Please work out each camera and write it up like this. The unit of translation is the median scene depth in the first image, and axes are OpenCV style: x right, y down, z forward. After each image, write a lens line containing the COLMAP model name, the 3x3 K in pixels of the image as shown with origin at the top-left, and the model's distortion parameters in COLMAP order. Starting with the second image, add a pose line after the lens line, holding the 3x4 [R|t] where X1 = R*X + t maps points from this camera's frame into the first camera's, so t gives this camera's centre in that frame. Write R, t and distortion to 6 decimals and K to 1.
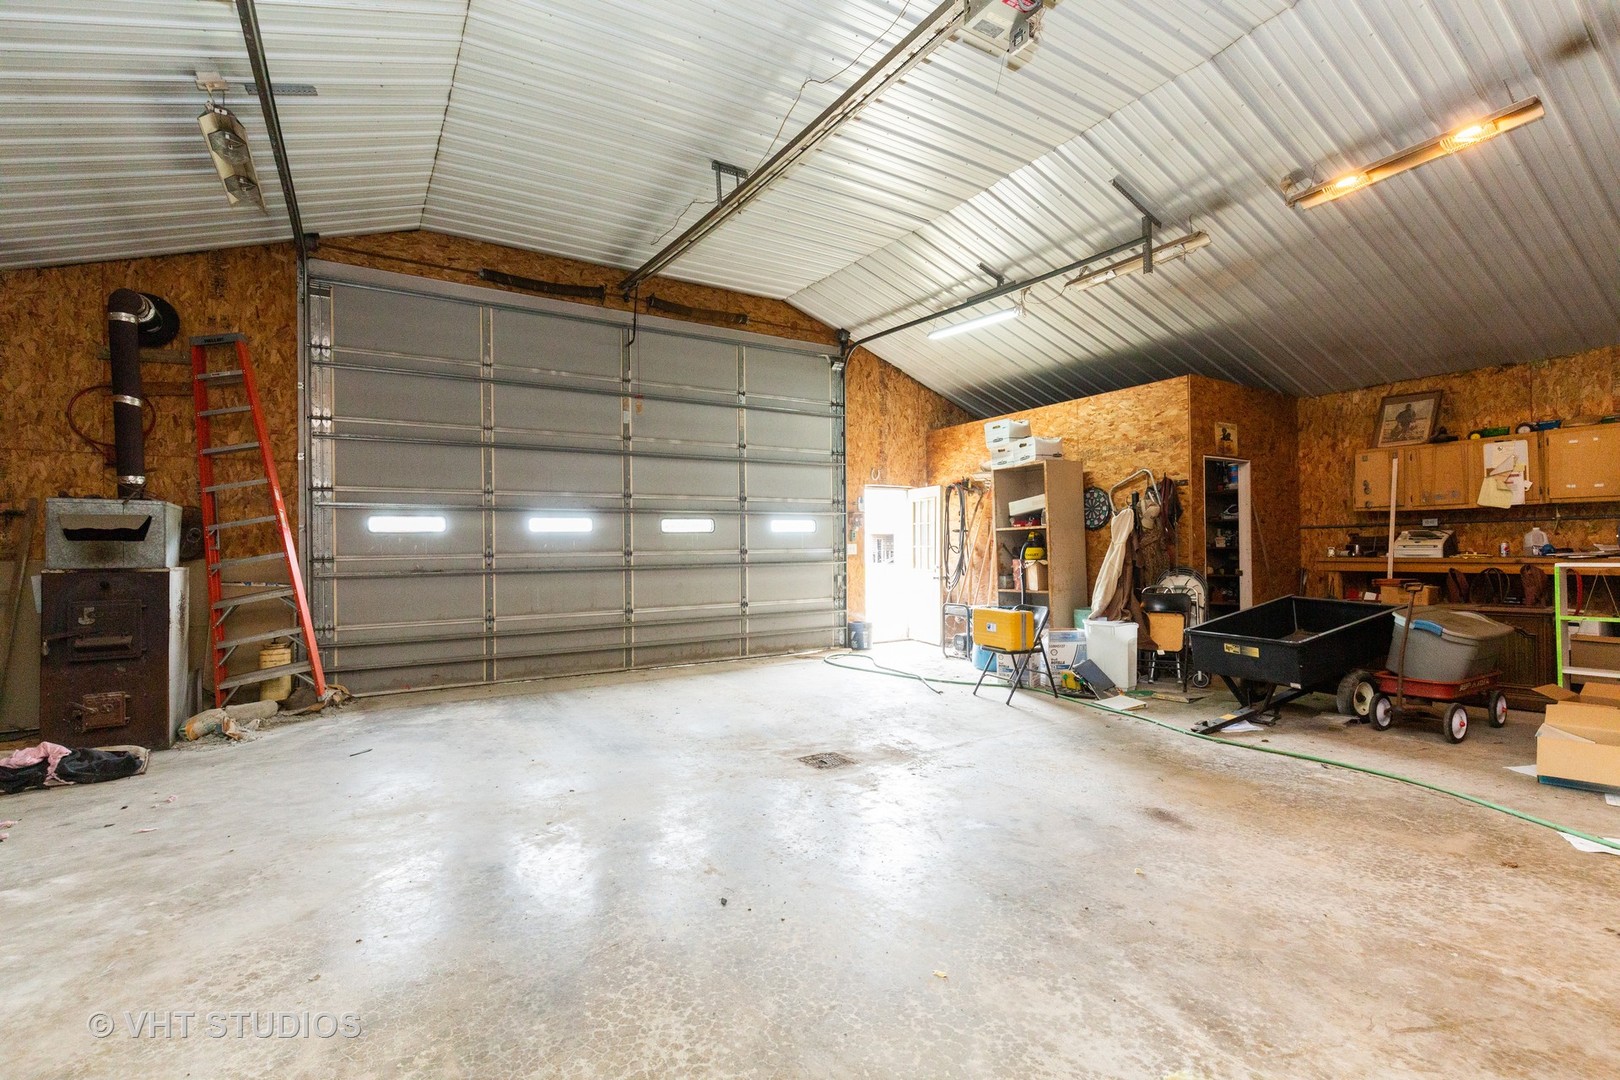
lens RADIAL K [[738.6, 0, 812.4], [0, 738.6, 539.9], [0, 0, 1]] dist [0.000066, 0.000001]
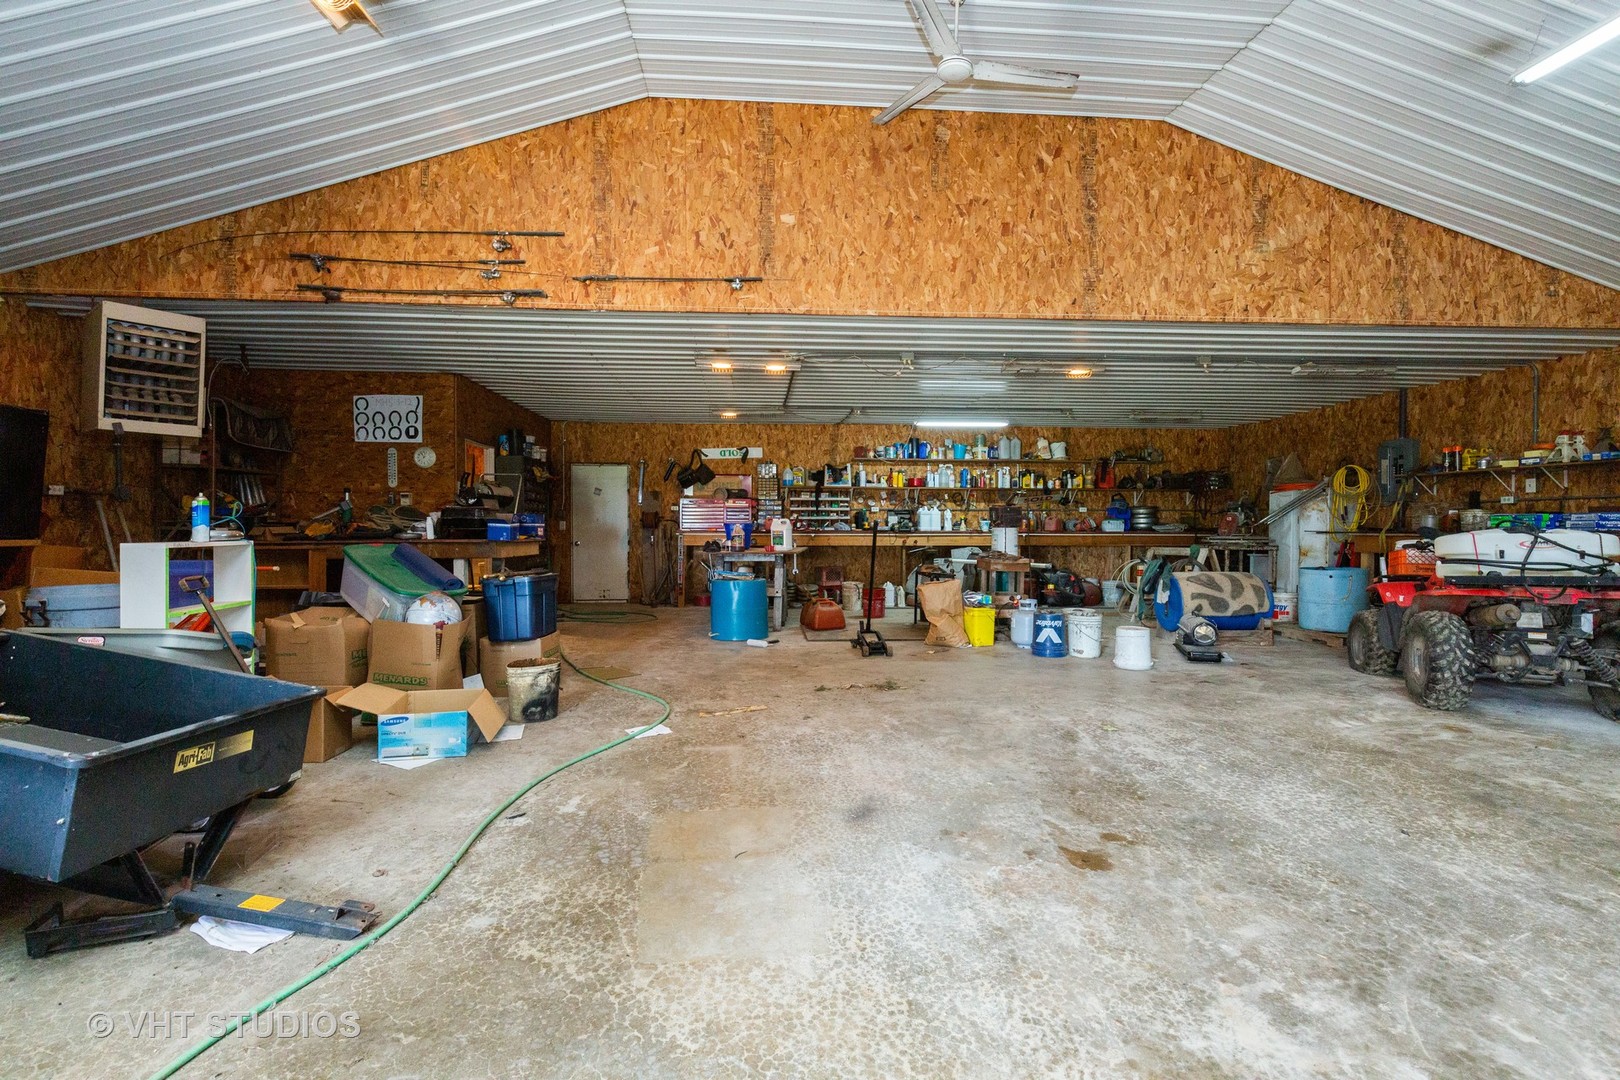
lens RADIAL K [[738.6, 0, 810.7], [0, 738.6, 538.3], [0, 0, 1]] dist [0.000066, 0.000001]
pose [[-0.889168, 0.005030, 0.457554, 0.106991], [0.003479, 0.999985, -0.004232, 0.038929], [-0.457568, -0.002171, -0.889172, 1.620760]]
